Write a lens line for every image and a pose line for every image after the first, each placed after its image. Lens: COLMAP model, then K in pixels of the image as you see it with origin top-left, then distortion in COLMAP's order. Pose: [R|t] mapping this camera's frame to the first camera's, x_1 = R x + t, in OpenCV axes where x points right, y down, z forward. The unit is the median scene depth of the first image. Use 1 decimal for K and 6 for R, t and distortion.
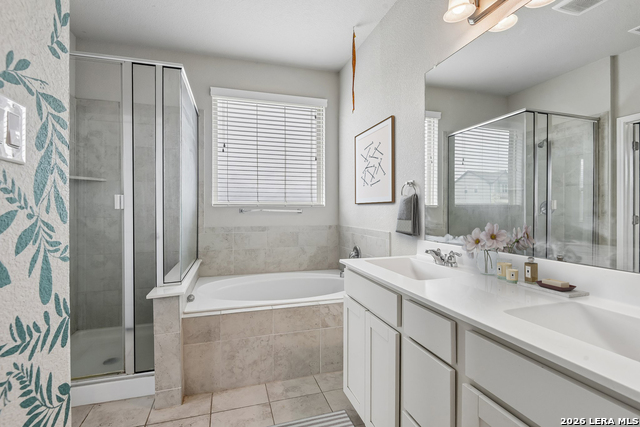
lens RADIAL K [[294.0, 0, 329.5], [0, 294.0, 209.5], [0, 0, 1]] dist [0.000306, -0.002501]
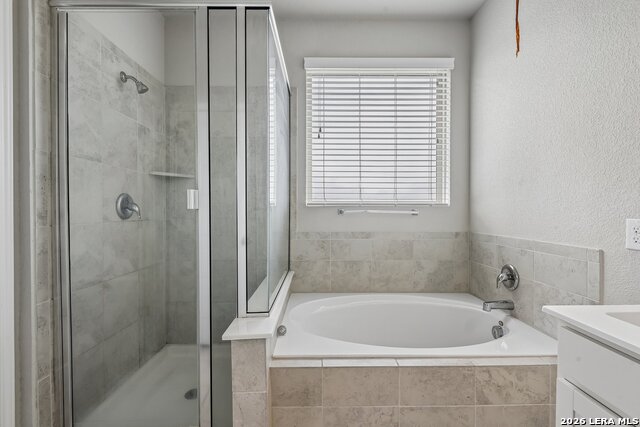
lens RADIAL K [[294.0, 0, 319.5], [0, 294.0, 213.0], [0, 0, 1]] dist [0.000306, -0.002501]
pose [[0.950654, 0.003402, -0.310236, -0.130443], [-0.000836, 0.999964, 0.008402, 0.001259], [0.310253, -0.007728, 0.950623, 0.280158]]
